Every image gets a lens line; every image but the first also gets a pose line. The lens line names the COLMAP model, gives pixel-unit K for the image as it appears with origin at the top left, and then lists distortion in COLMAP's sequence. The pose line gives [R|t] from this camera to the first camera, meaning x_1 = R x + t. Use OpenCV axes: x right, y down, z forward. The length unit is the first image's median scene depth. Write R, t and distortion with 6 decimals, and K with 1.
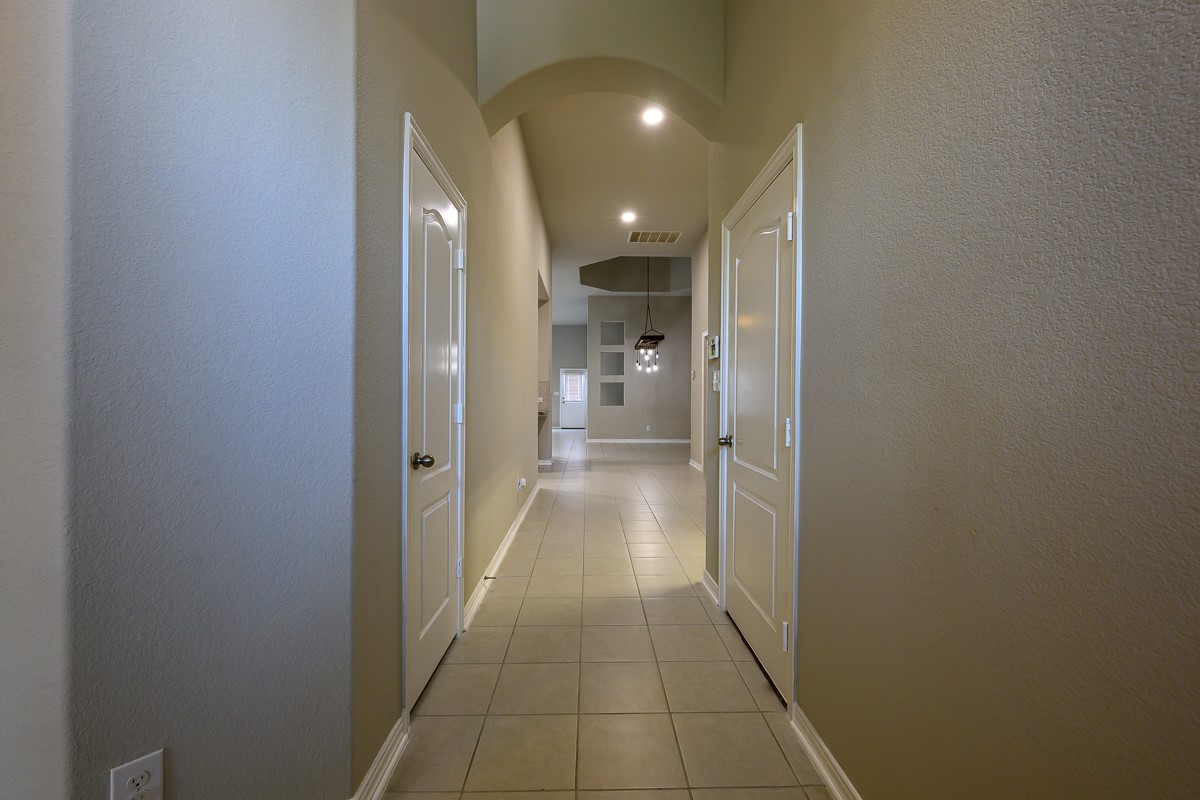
lens RADIAL K [[473.2, 0, 598.6], [0, 473.2, 397.9], [0, 0, 1]] dist [0.002476, -0.000146]
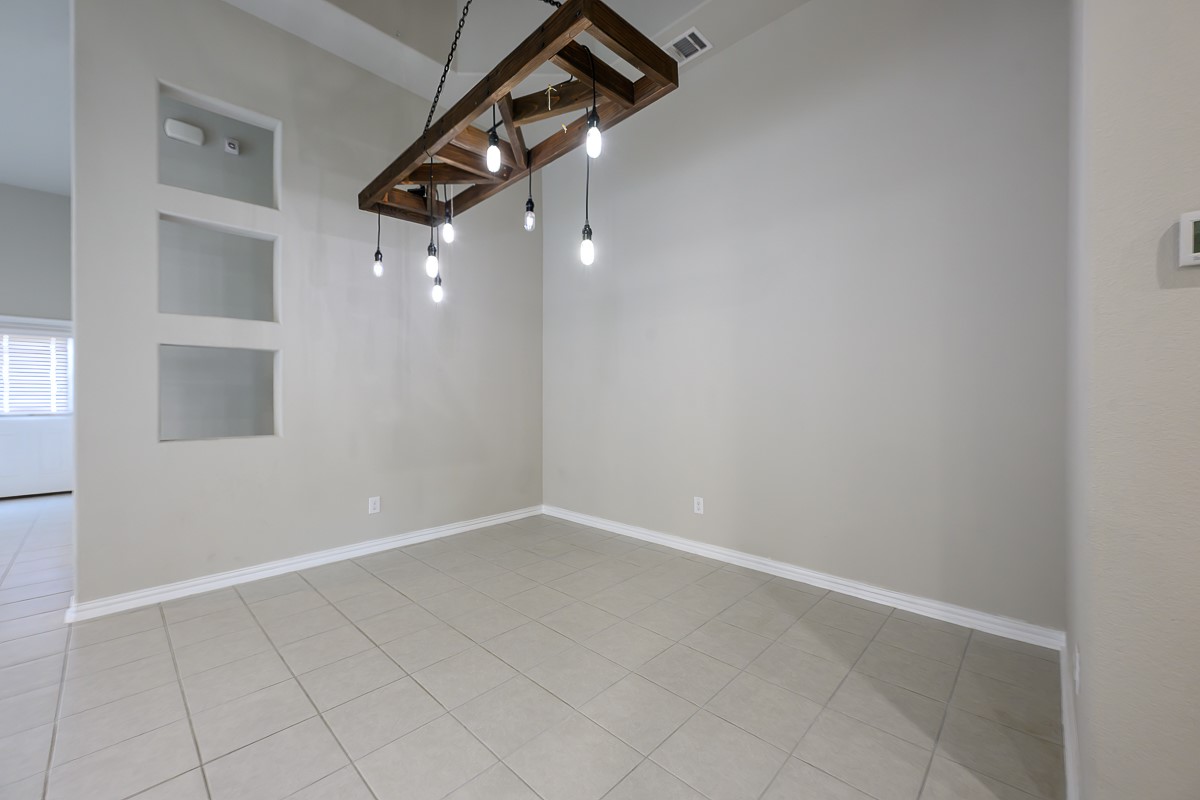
lens RADIAL K [[473.2, 0, 606.5], [0, 473.2, 396.9], [0, 0, 1]] dist [0.002476, -0.000146]
pose [[0.704349, -0.009096, 0.709796, -0.004468], [0.008030, 0.999956, 0.004846, -0.005829], [-0.709809, 0.002286, 0.704391, 0.679467]]
